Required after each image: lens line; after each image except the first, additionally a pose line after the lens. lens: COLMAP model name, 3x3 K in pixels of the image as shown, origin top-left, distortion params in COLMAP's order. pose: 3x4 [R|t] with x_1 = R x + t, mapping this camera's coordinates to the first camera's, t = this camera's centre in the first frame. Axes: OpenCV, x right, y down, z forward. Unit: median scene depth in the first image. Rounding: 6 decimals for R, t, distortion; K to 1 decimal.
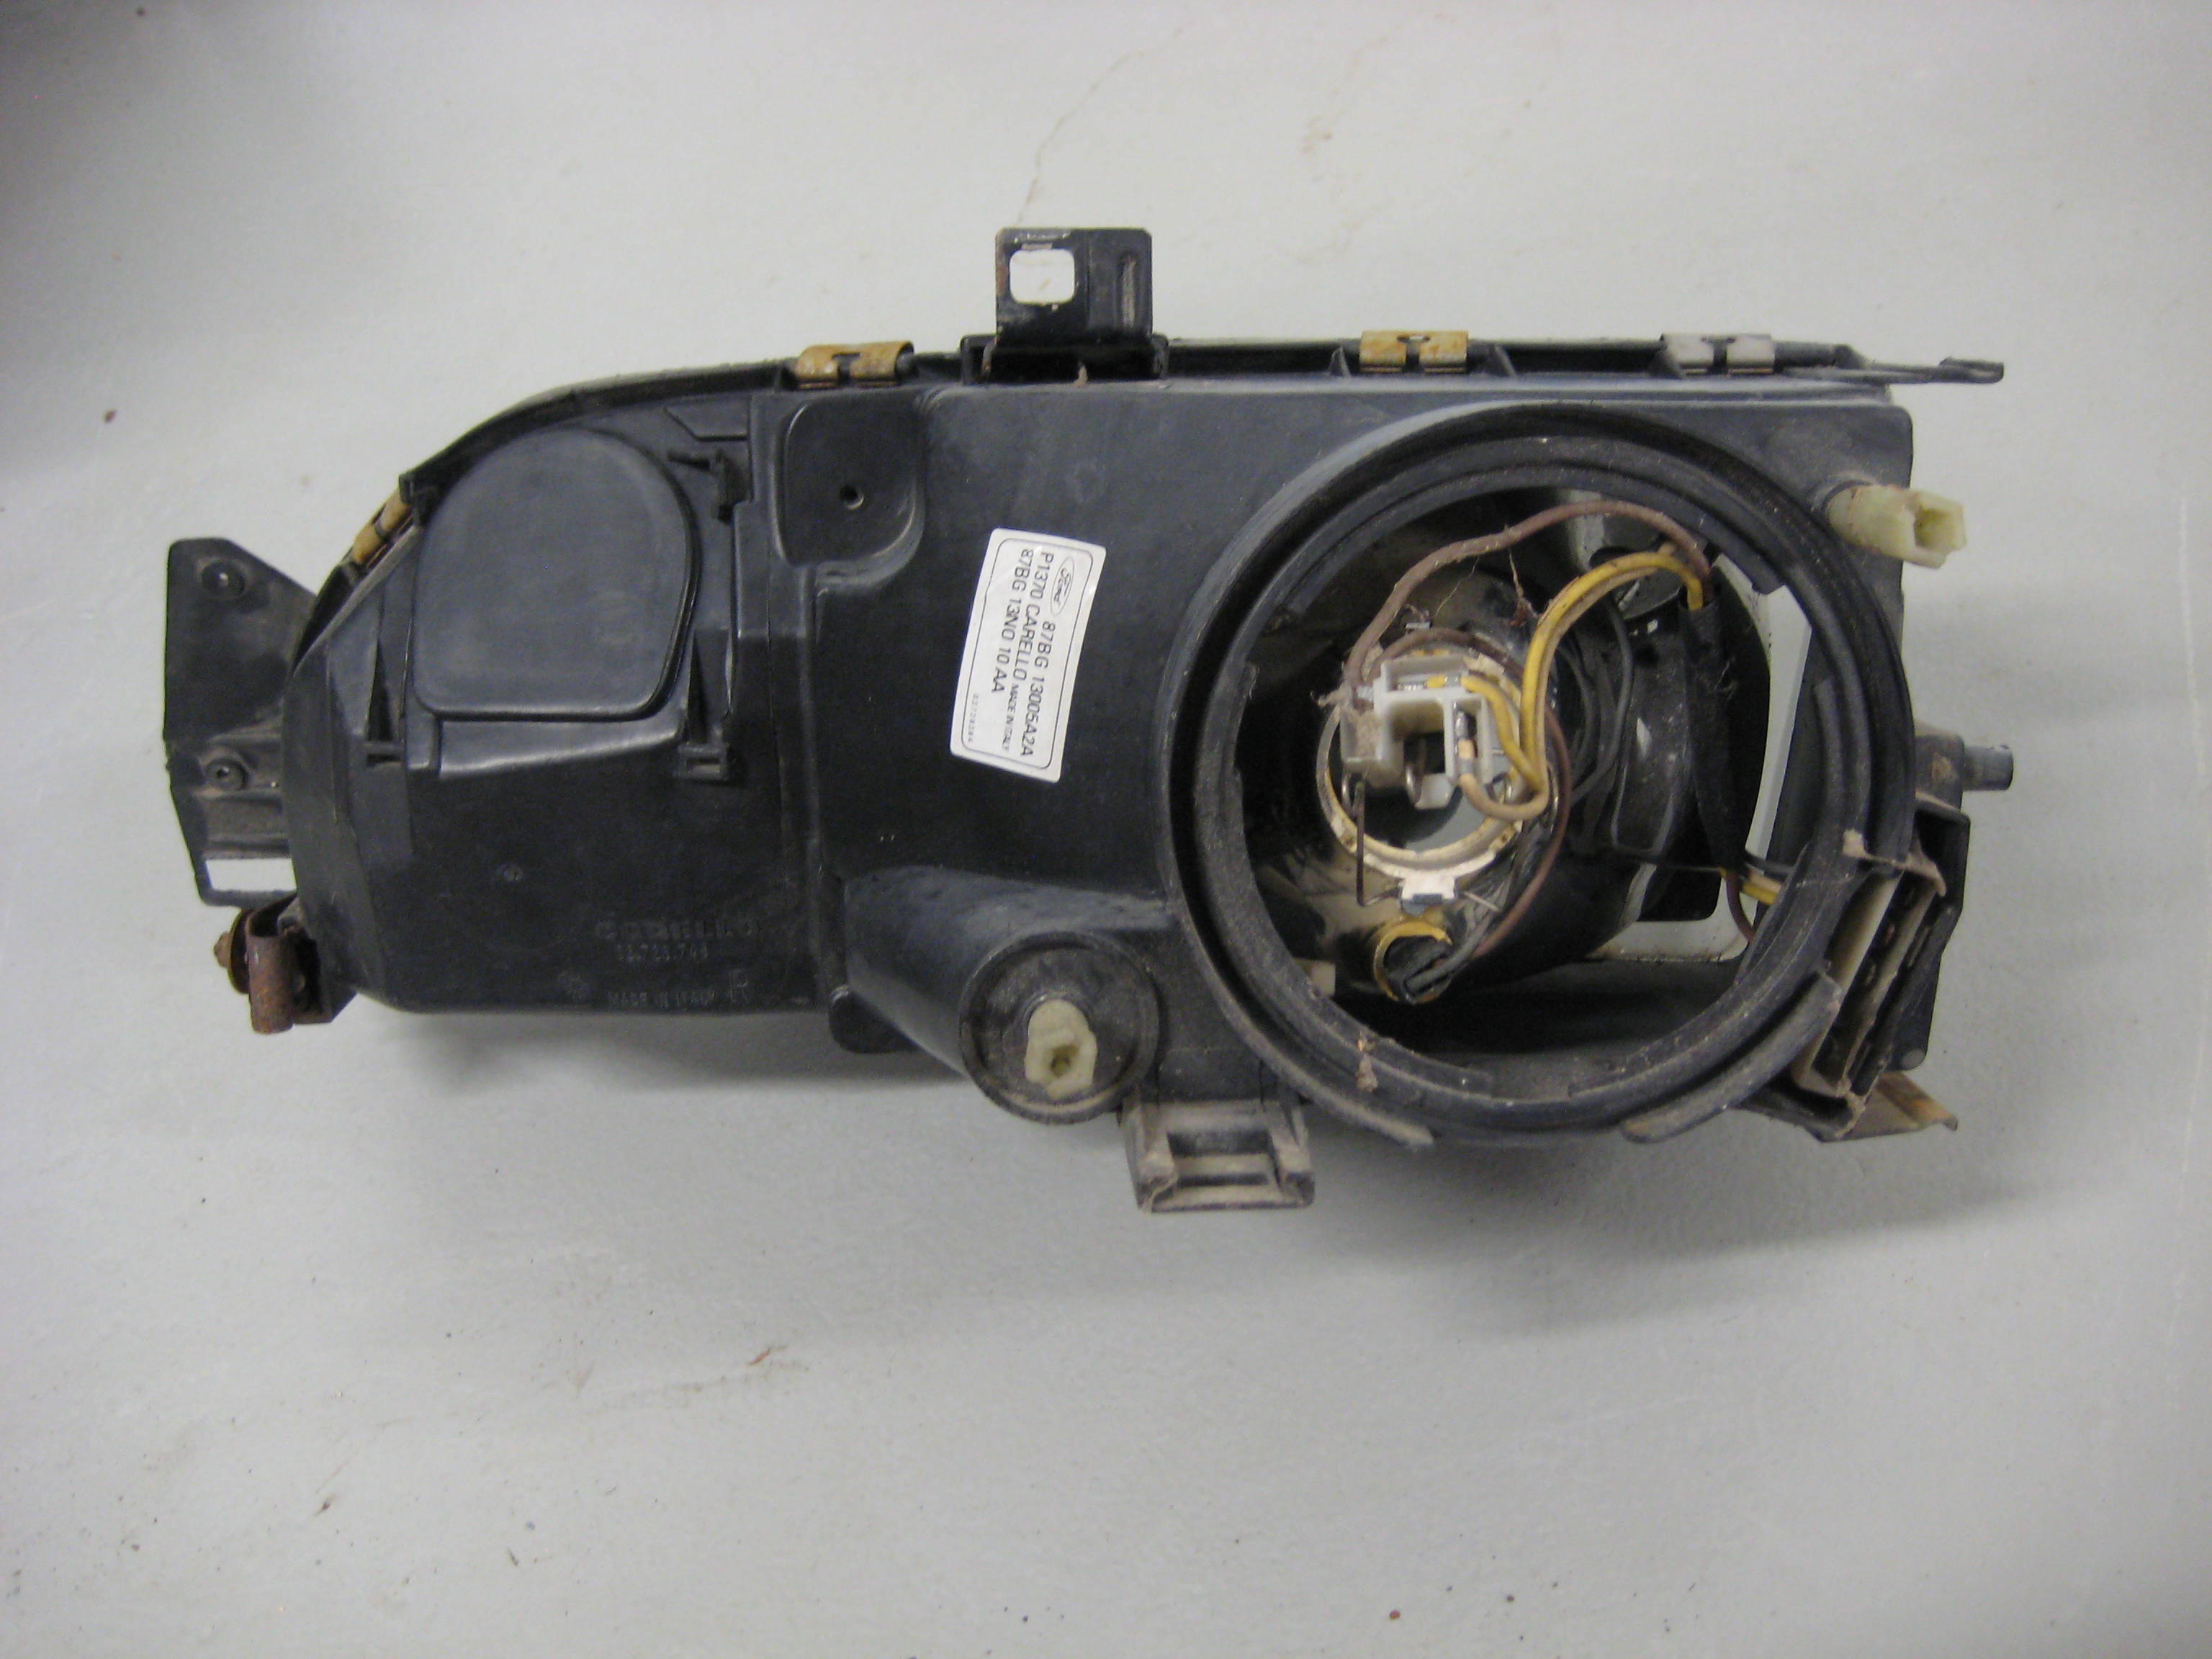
lens RADIAL K [[2355.6, 0, 1106.0], [0, 2355.6, 829.5], [0, 0, 1]] dist [-0.138197, 0.161276]
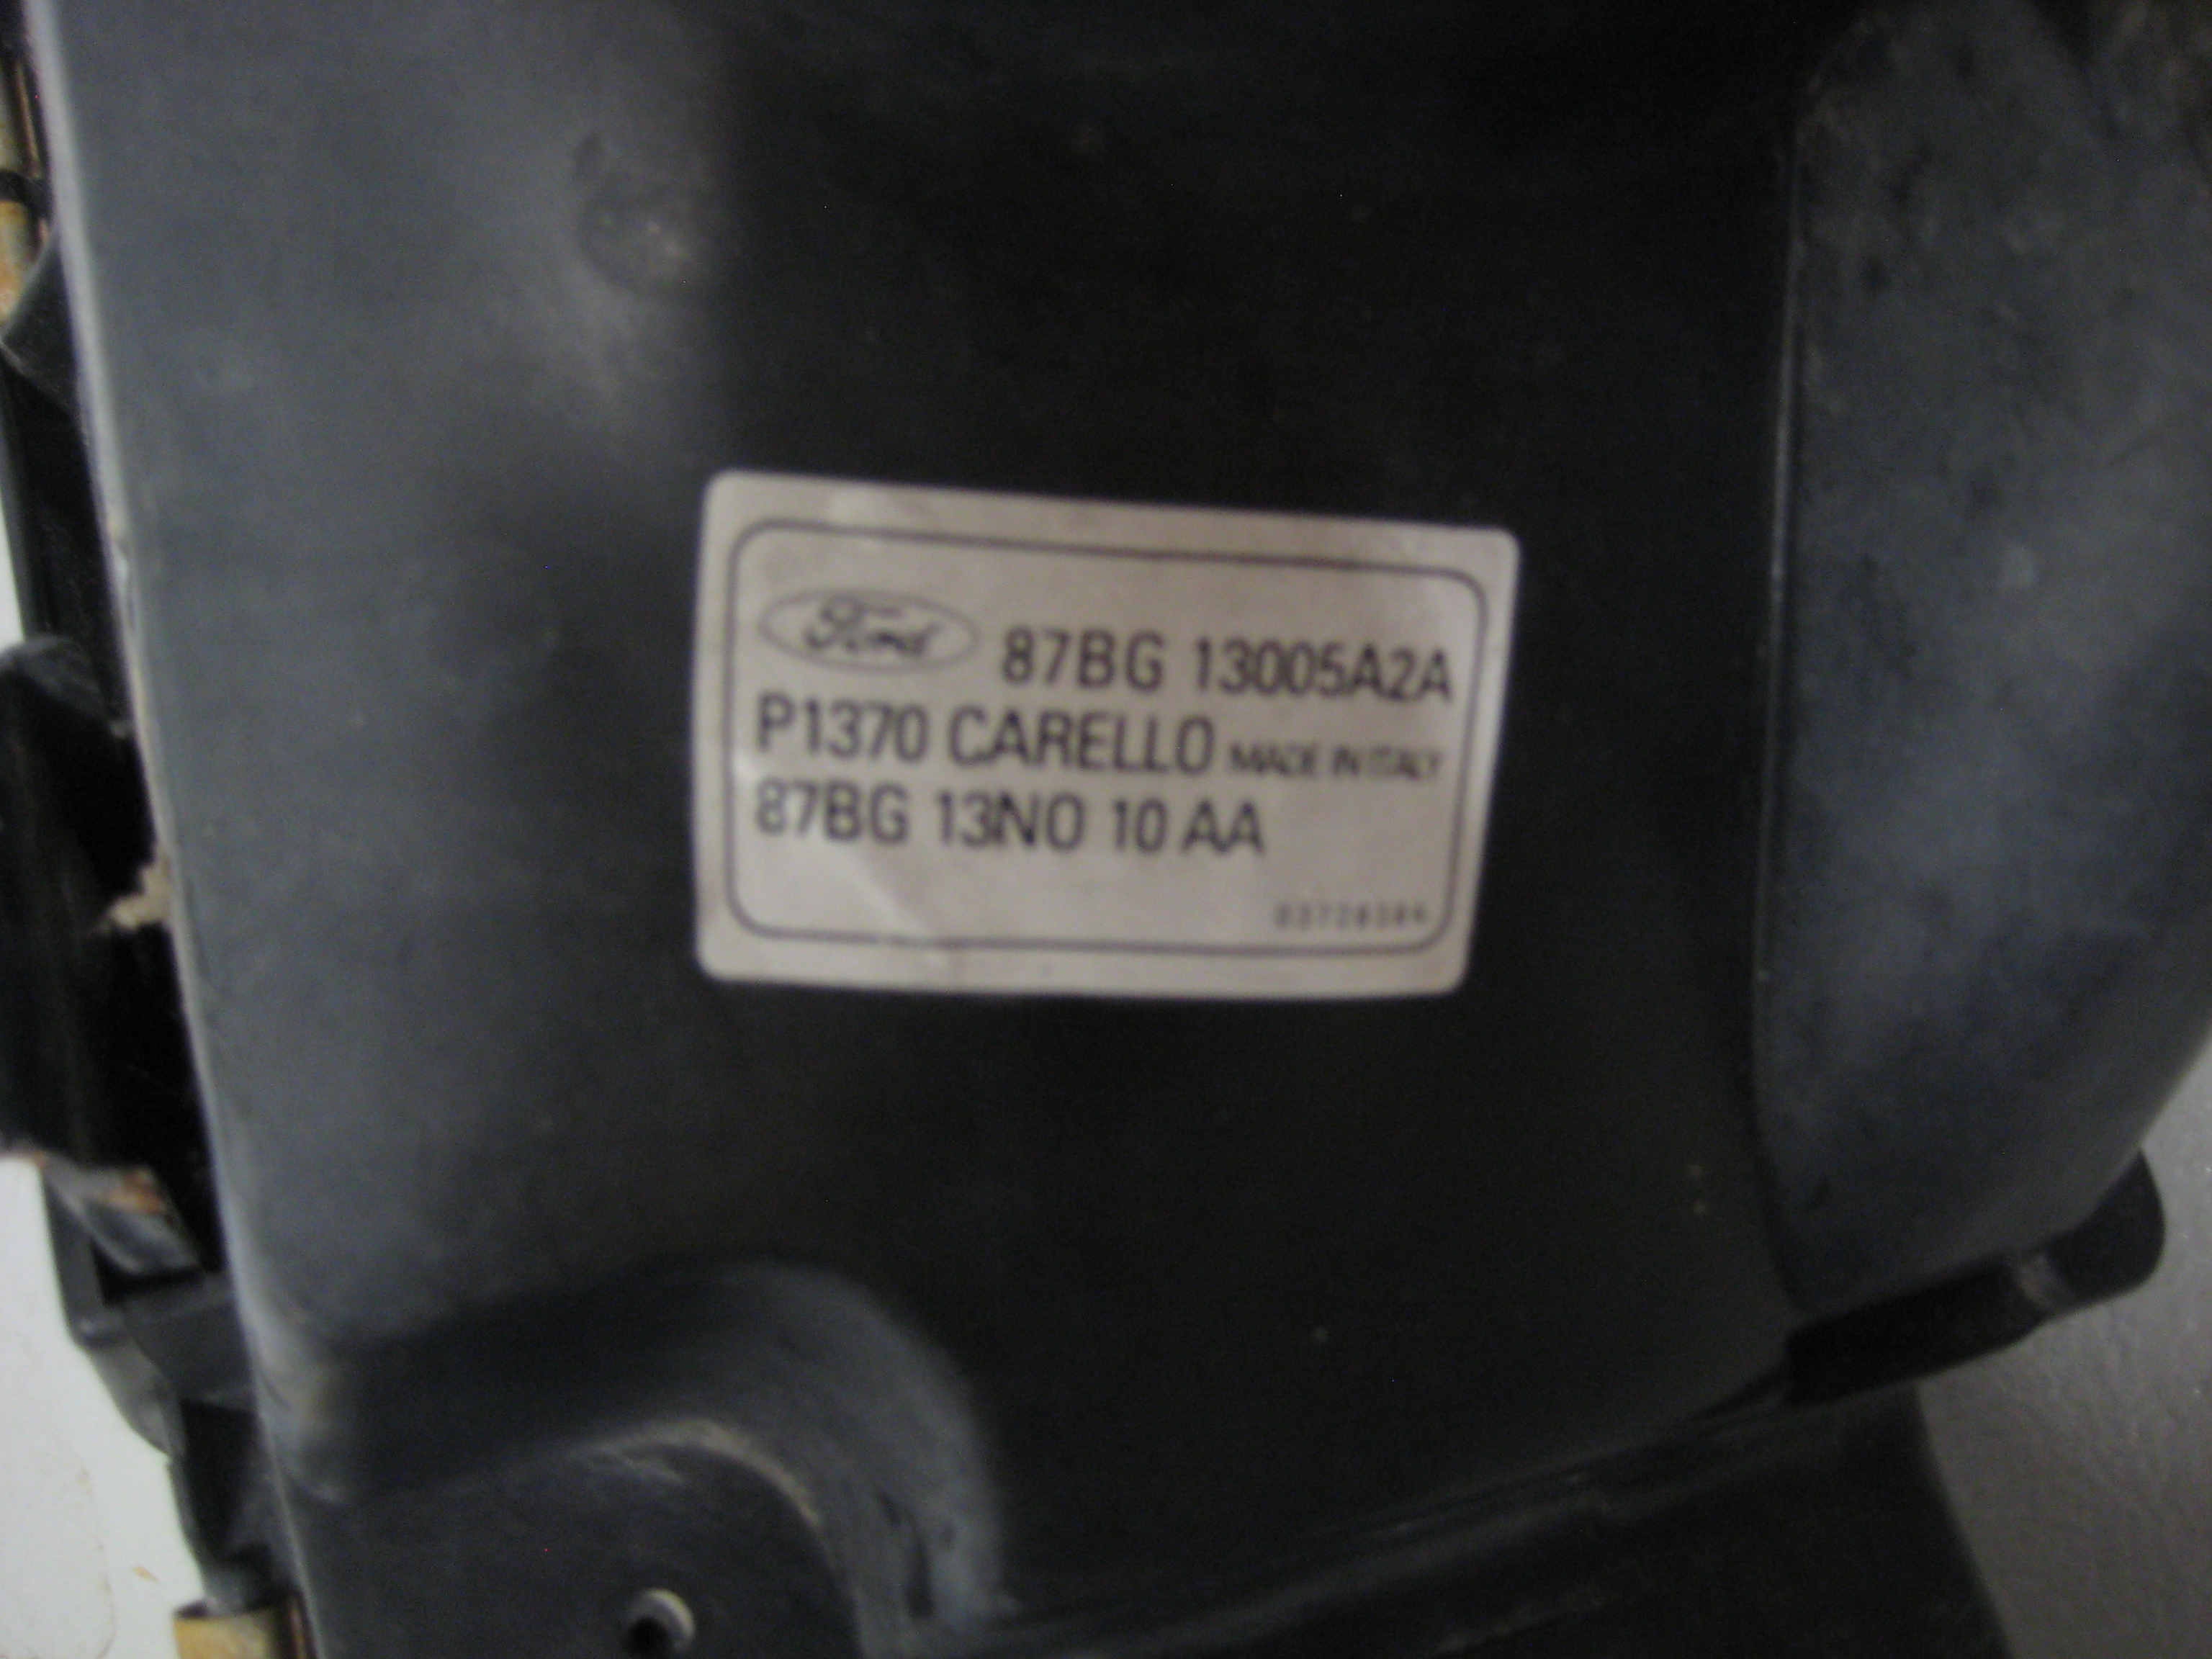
lens RADIAL K [[2355.6, 0, 1106.0], [0, 2355.6, 829.5], [0, 0, 1]] dist [-0.138197, 0.161276]
pose [[-0.247057, -0.930219, 0.271395, -0.120965], [0.963499, -0.206020, 0.170953, -0.127270], [-0.103111, 0.303724, 0.947164, 0.733448]]
